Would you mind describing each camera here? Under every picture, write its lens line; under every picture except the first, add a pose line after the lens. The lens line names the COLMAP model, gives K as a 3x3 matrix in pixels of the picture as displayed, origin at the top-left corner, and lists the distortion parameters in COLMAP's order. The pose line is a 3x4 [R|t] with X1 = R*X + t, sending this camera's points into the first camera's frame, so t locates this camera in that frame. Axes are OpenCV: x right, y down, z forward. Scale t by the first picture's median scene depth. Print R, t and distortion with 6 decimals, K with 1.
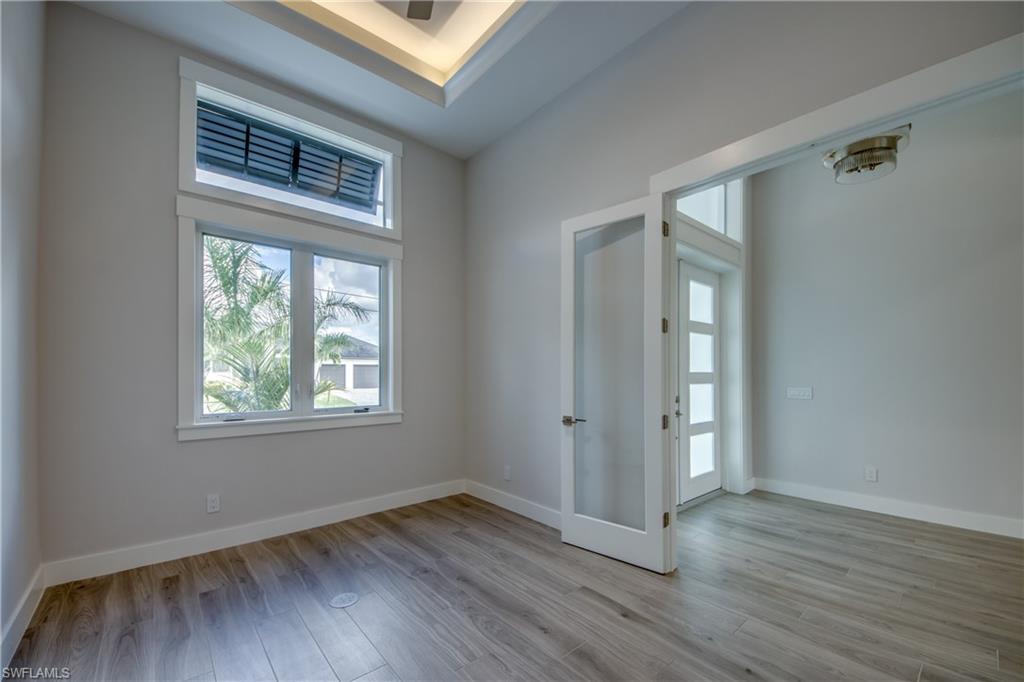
lens RADIAL K [[413.2, 0, 498.7], [0, 413.2, 373.7], [0, 0, 1]] dist [-0.003747, -0.000679]
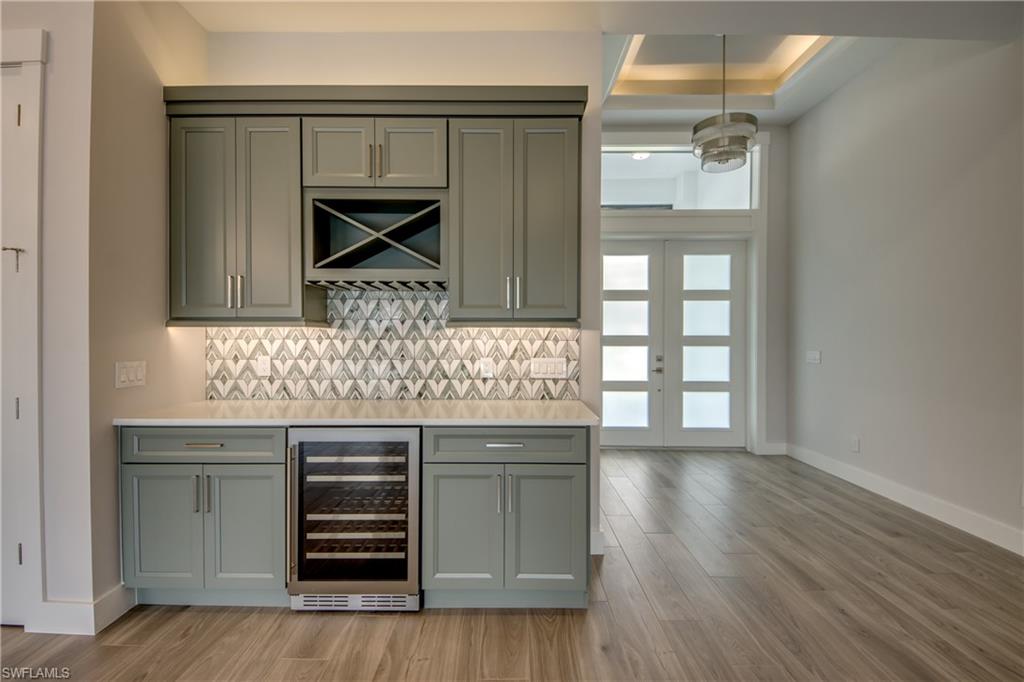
lens RADIAL K [[470.2, 0, 505.4], [0, 470.2, 342.5], [0, 0, 1]] dist [0.014690, -0.004115]
pose [[0.757794, 0.009385, -0.652427, 1.143696], [0.004232, 0.999805, 0.019298, -0.013564], [0.652480, -0.017385, 0.757606, -0.378433]]
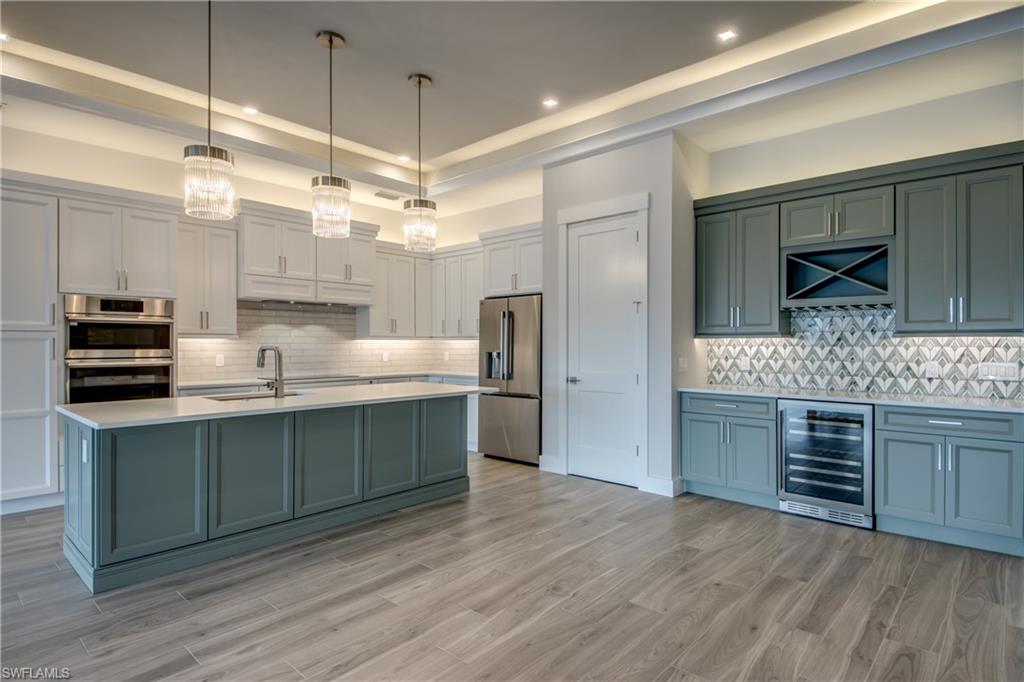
lens RADIAL K [[534.1, 0, 499.1], [0, 534.1, 342.2], [0, 0, 1]] dist [-0.001079, -0.008167]
pose [[0.118113, -0.000737, -0.993000, 1.640684], [0.008800, 0.999961, 0.000304, -0.021785], [0.992961, -0.008774, 0.118115, -0.868870]]
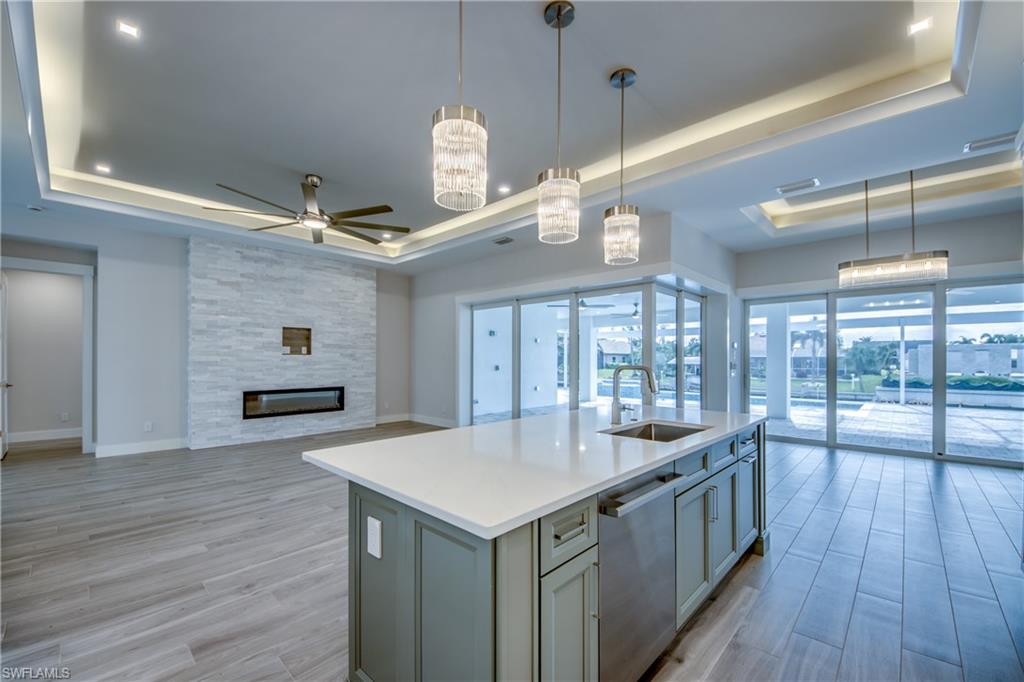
lens RADIAL K [[413.2, 0, 508.0], [0, 413.2, 357.8], [0, 0, 1]] dist [-0.003747, -0.000679]
pose [[-0.106748, 0.003663, 0.994279, -0.274267], [-0.011334, 0.999924, -0.004900, -0.027580], [-0.994222, -0.011792, -0.106698, -0.916095]]
